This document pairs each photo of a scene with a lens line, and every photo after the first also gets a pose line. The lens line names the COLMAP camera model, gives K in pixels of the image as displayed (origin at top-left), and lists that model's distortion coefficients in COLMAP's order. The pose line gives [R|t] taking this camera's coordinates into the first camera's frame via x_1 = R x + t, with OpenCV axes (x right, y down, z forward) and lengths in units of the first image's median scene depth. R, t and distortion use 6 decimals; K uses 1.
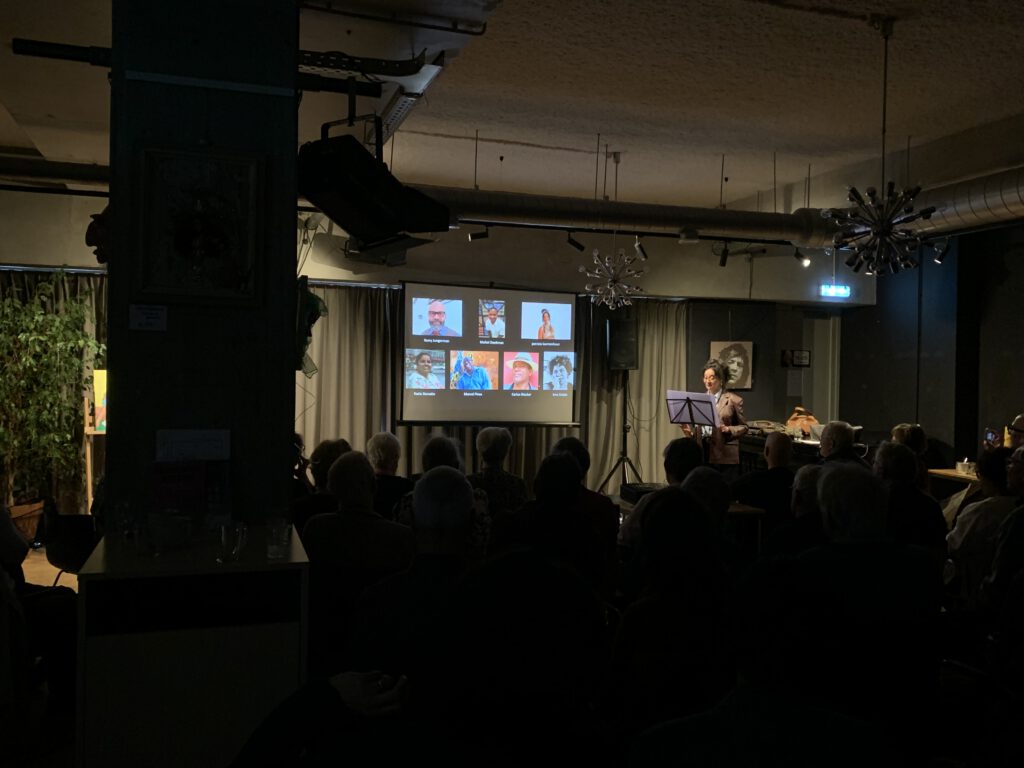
lens RADIAL K [[886.1, 0, 512.0], [0, 886.1, 384.0], [0, 0, 1]] dist [0.050330, 0.005432]
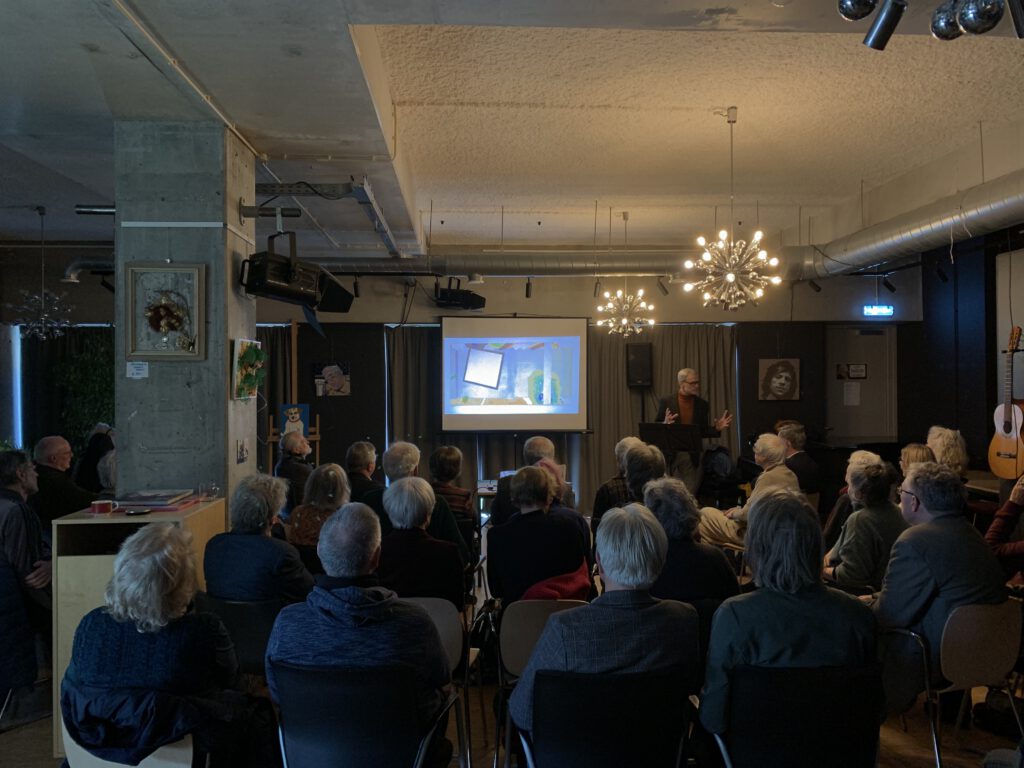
lens RADIAL K [[771.2, 0, 510.1], [0, 771.2, 360.1], [0, 0, 1]] dist [-0.001959, -0.000031]
pose [[0.967554, -0.033867, -0.250385, 0.175915], [0.021262, 0.998375, -0.052878, -0.000893], [0.251769, 0.045838, 0.966701, -0.056246]]
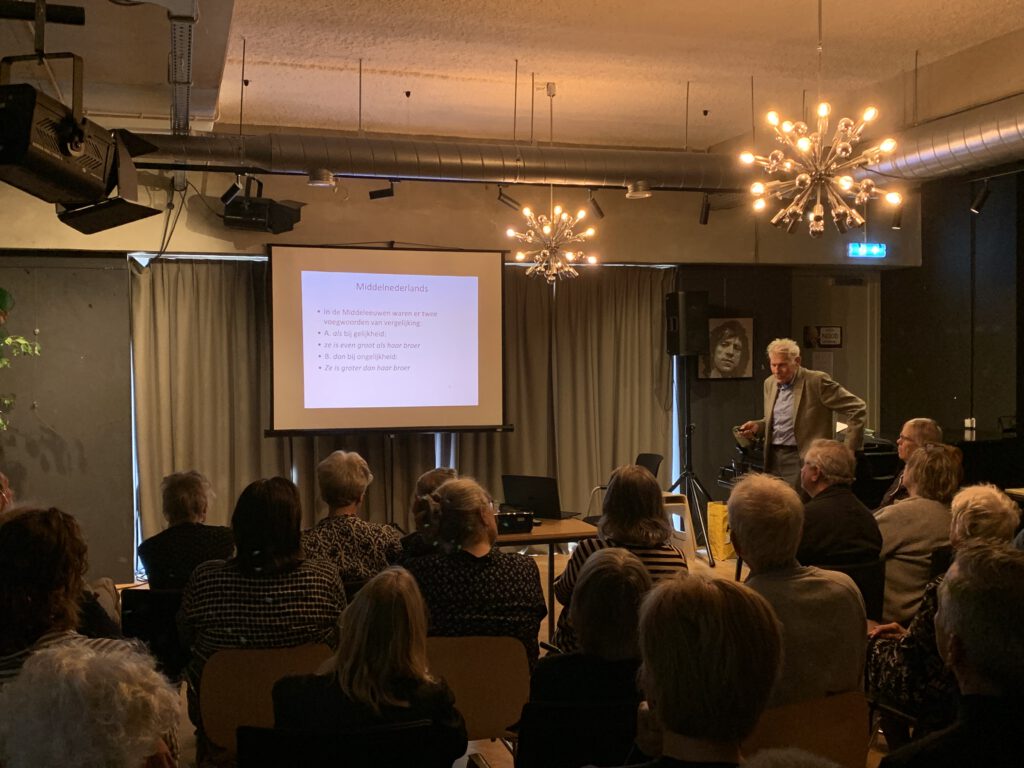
lens RADIAL K [[1104.1, 0, 512.0], [0, 1104.1, 384.0], [0, 0, 1]] dist [0.062266, -0.013554]
pose [[0.999542, -0.021289, -0.021502, 0.076070], [0.021521, 0.999712, 0.010609, -0.003914], [0.021270, -0.011066, 0.999713, 0.010911]]
